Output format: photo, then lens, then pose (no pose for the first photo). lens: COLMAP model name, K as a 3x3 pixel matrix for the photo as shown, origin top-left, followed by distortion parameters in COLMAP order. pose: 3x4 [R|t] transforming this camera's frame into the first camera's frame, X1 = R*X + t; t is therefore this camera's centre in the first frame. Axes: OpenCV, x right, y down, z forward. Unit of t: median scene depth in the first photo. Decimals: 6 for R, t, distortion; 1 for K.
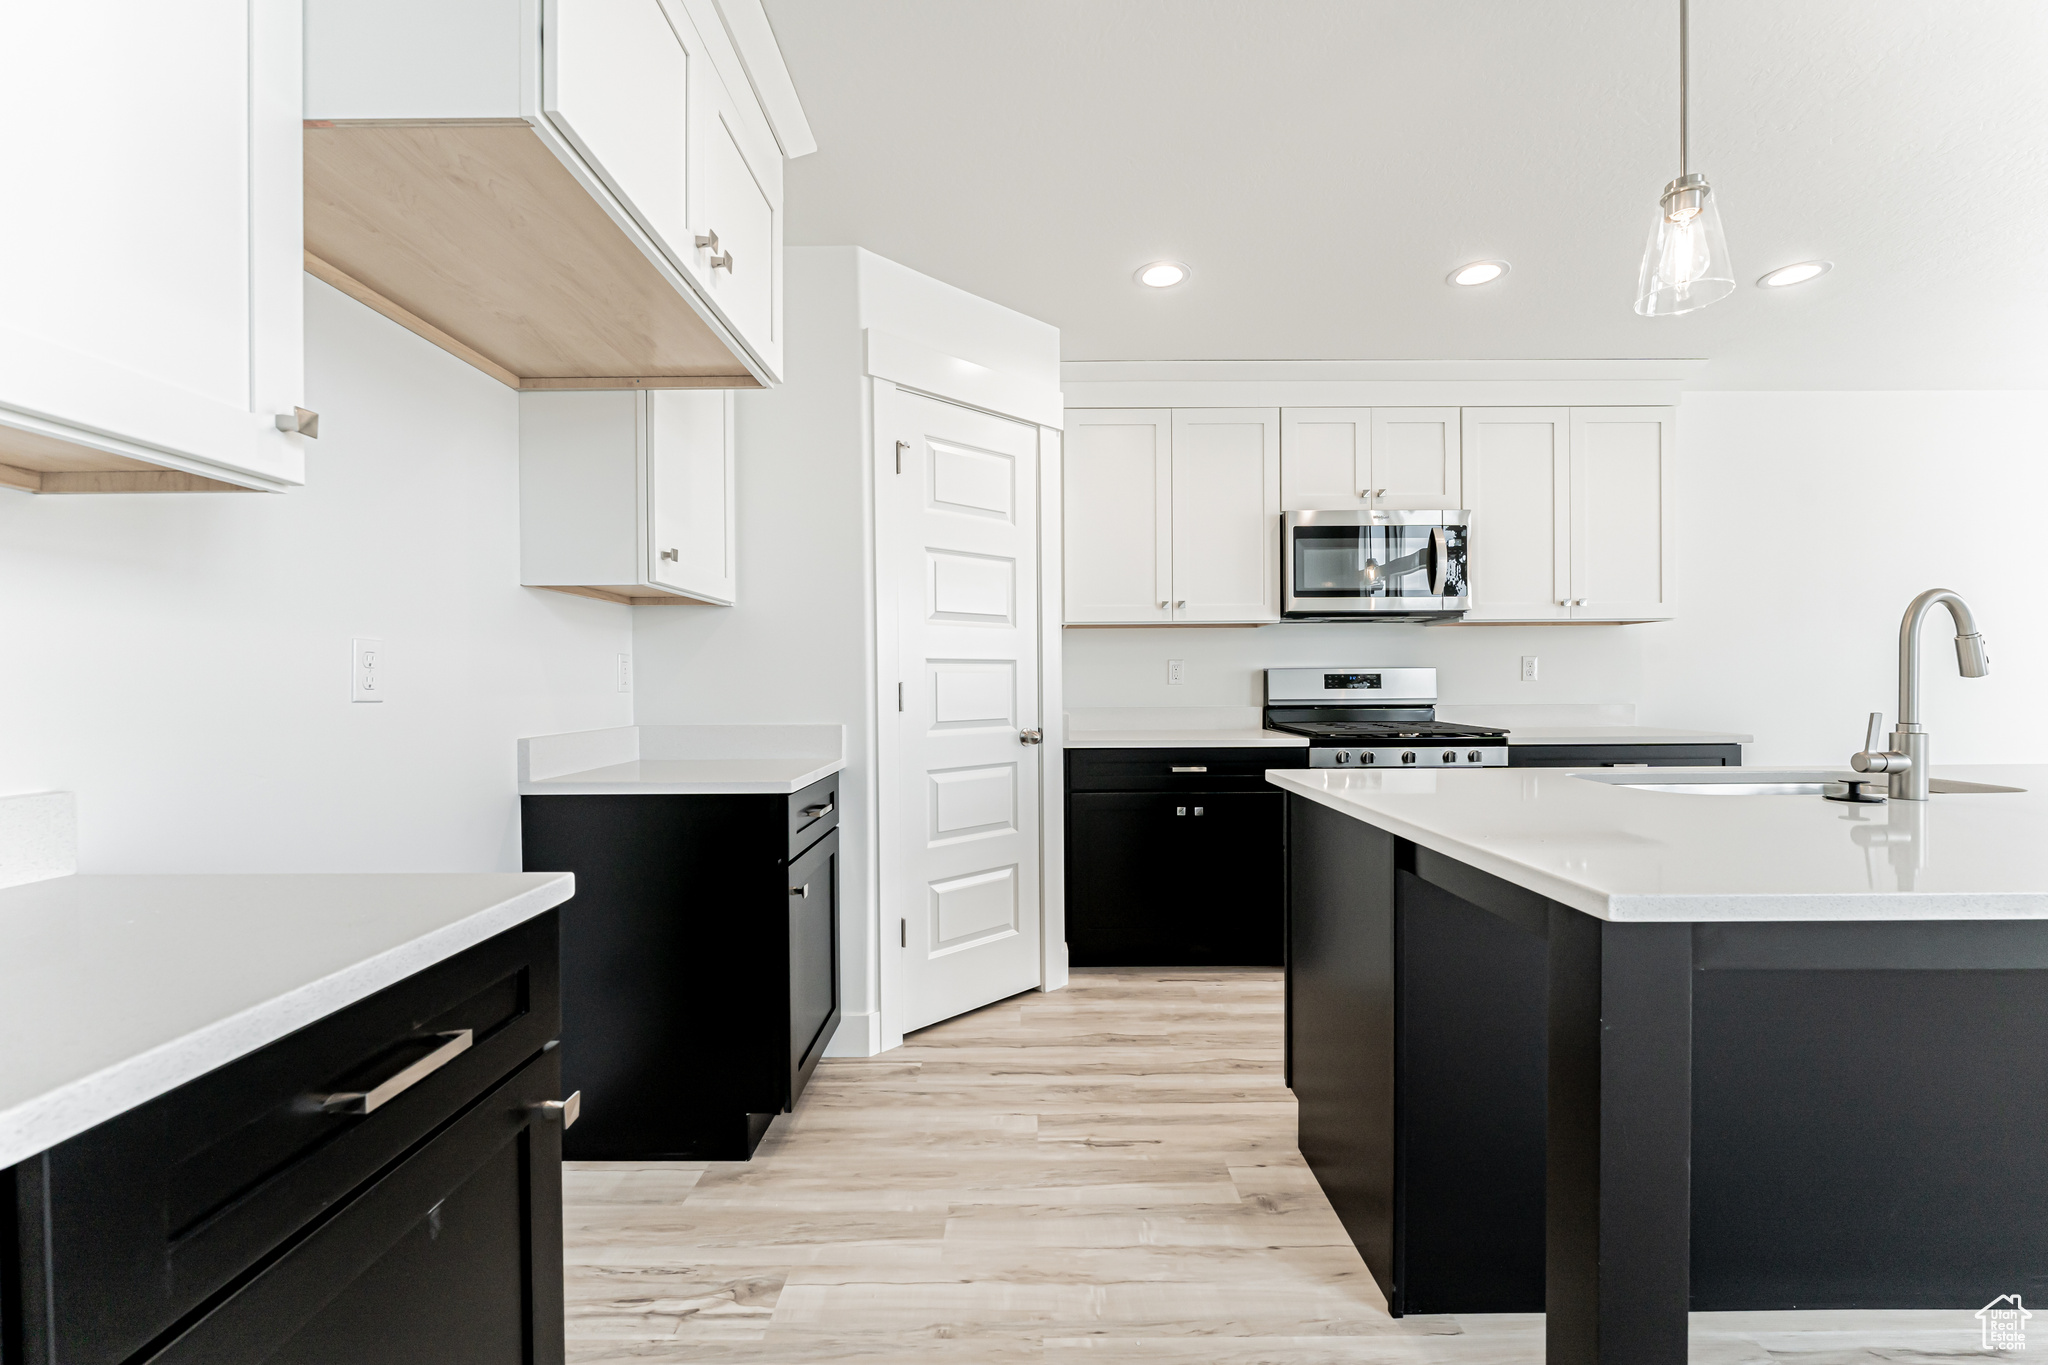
lens RADIAL K [[822.6, 0, 1025.4], [0, 822.6, 688.7], [0, 0, 1]] dist [-0.006783, 0.000591]
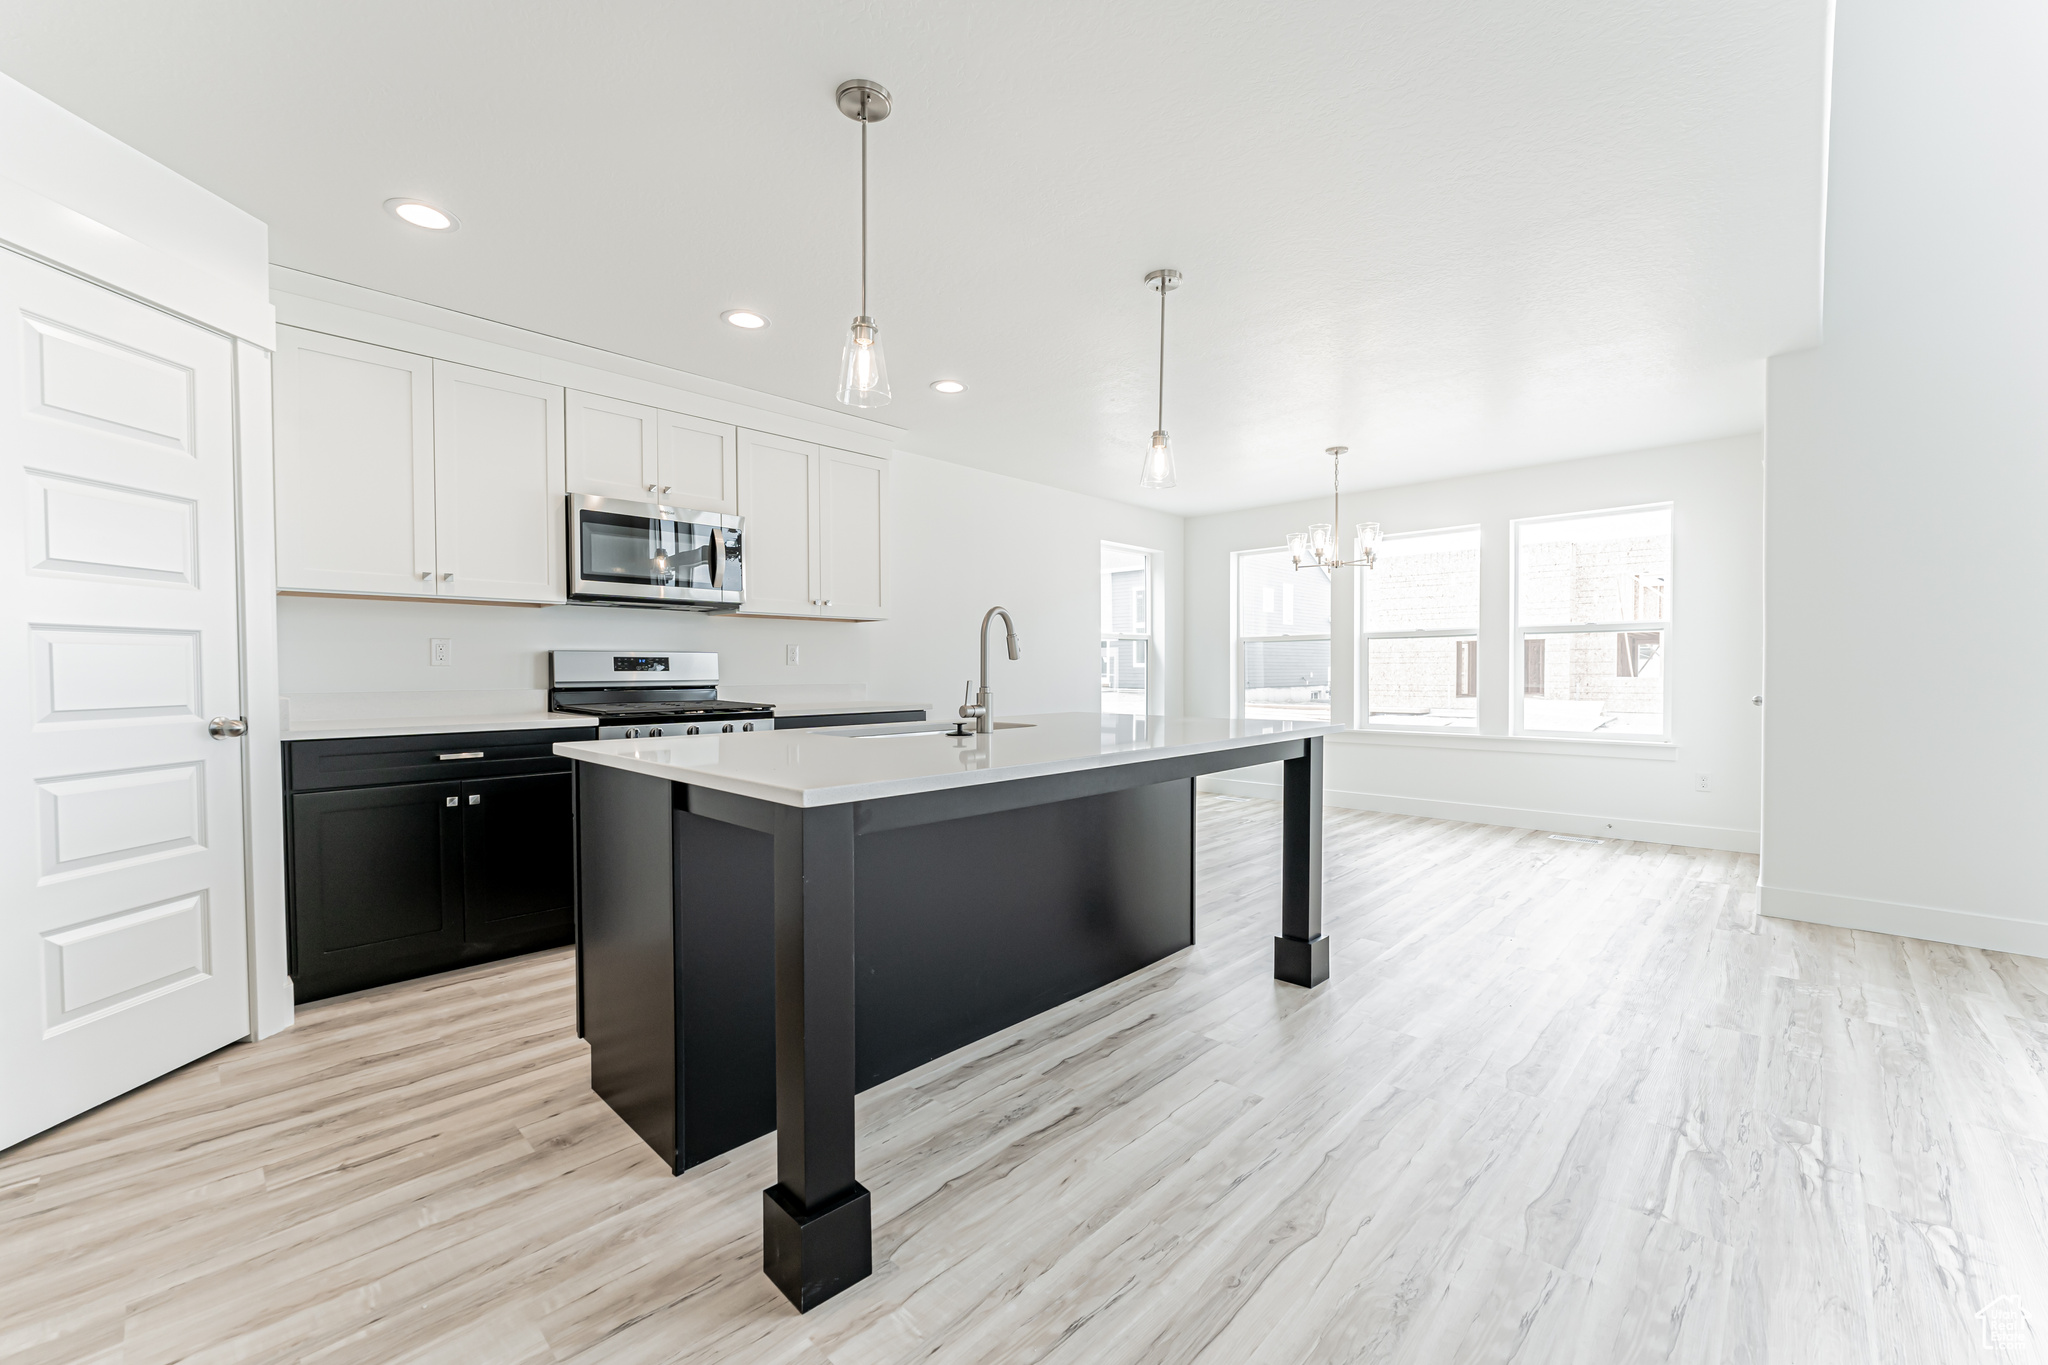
lens RADIAL K [[822.6, 0, 1025.4], [0, 822.6, 688.7], [0, 0, 1]] dist [-0.006783, 0.000591]
pose [[0.689367, -0.012210, 0.724310, -0.036433], [0.003174, 0.999899, 0.013835, 0.012924], [-0.724406, -0.007239, 0.689336, -0.114073]]
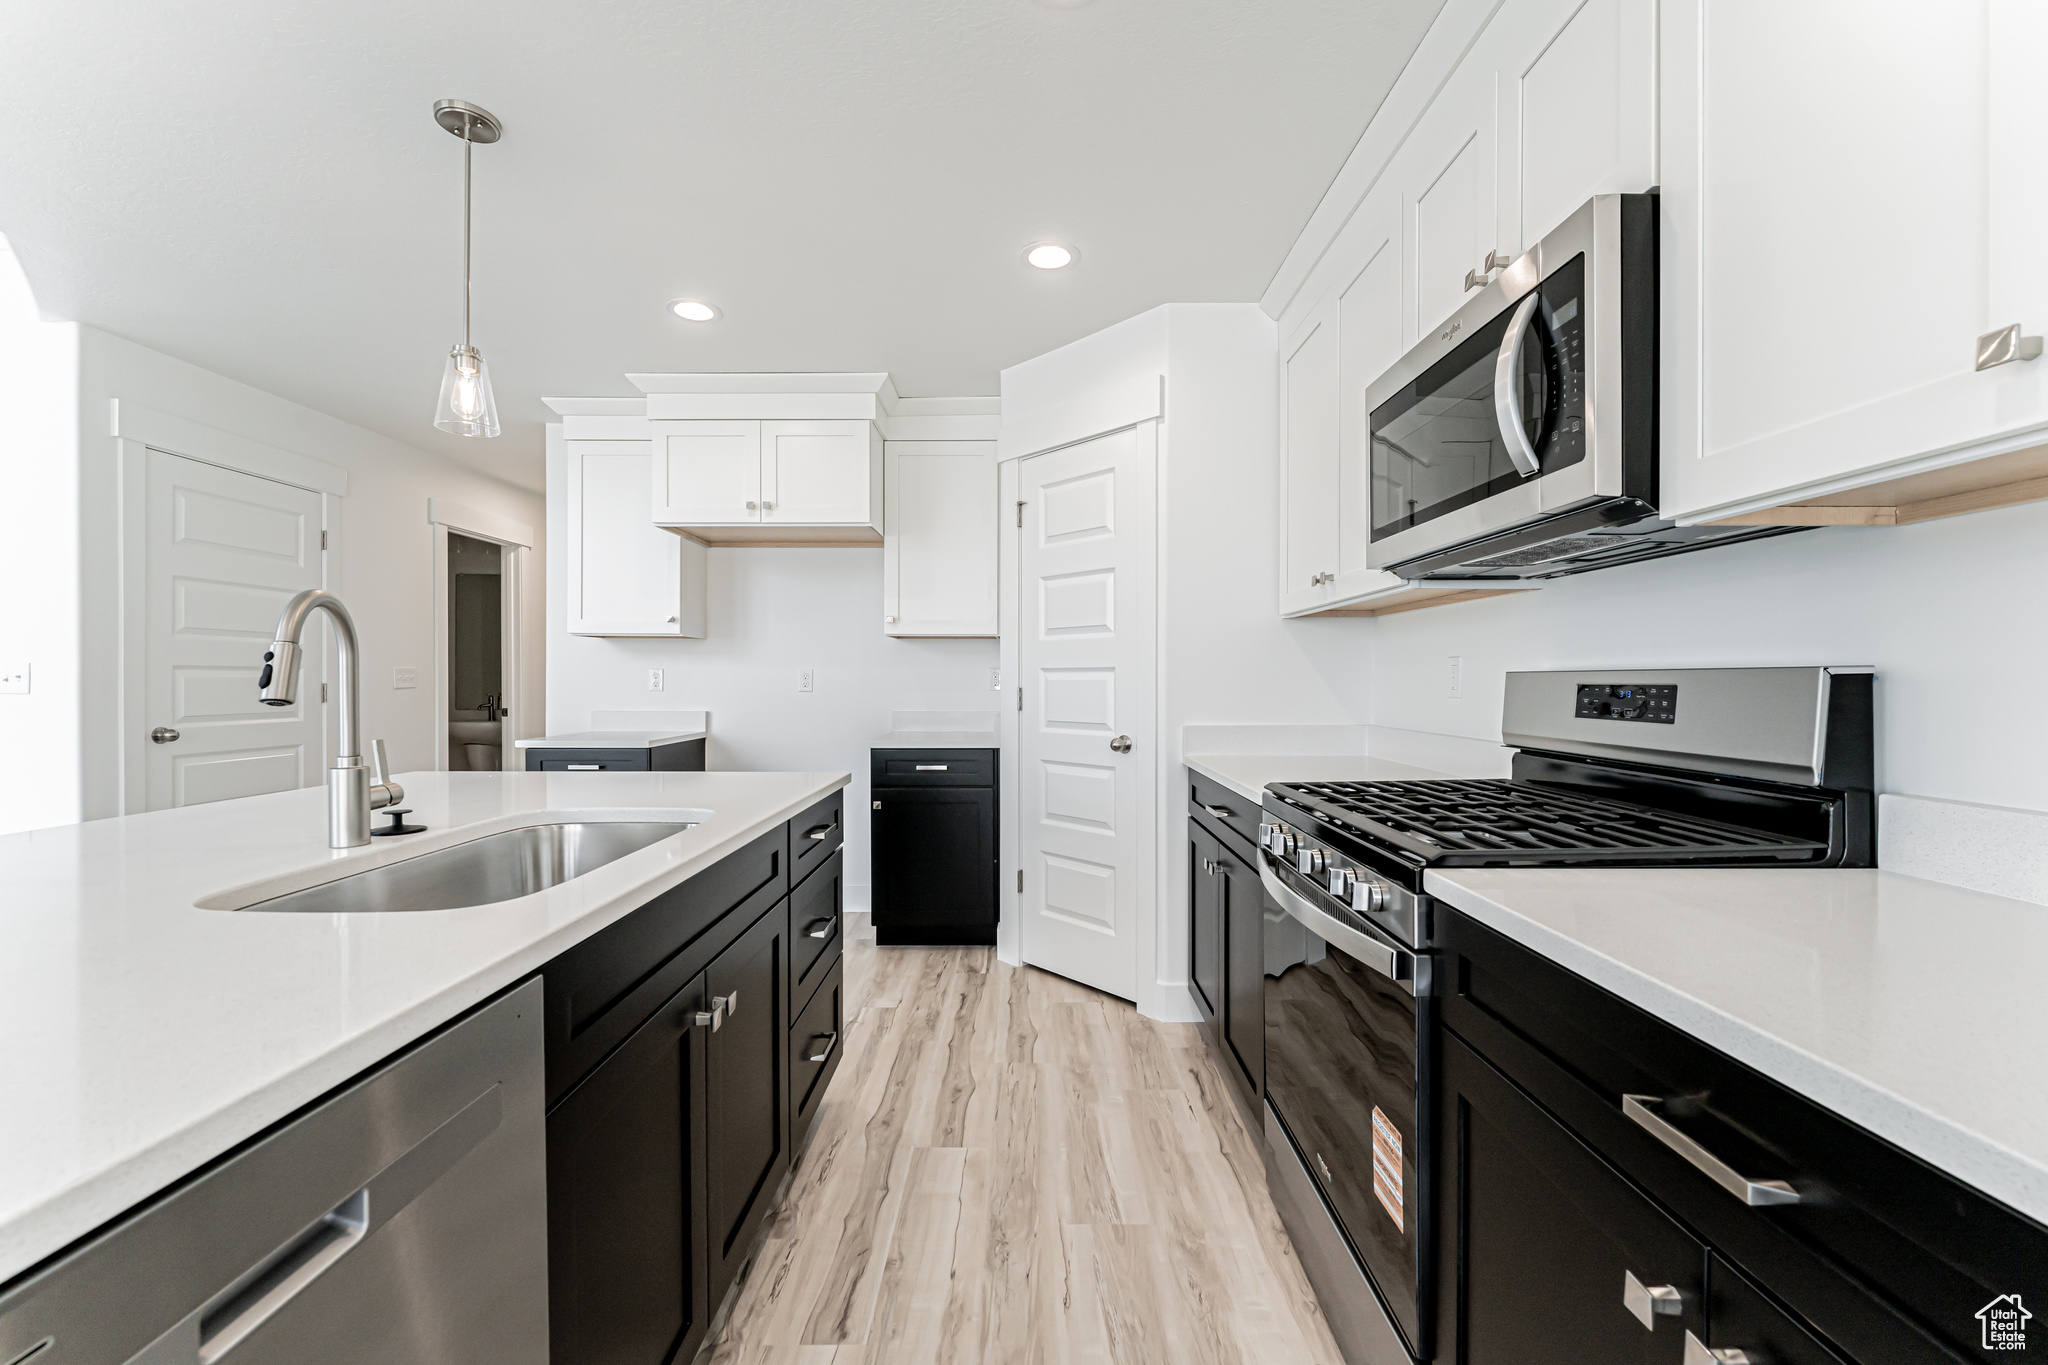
lens RADIAL K [[822.6, 0, 1025.4], [0, 822.6, 688.7], [0, 0, 1]] dist [-0.006783, 0.000591]
pose [[-0.000164, 0.016127, -0.999870, 1.062108], [-0.009566, 0.999824, 0.016128, -0.025769], [0.999954, 0.009567, -0.000009, 0.937411]]
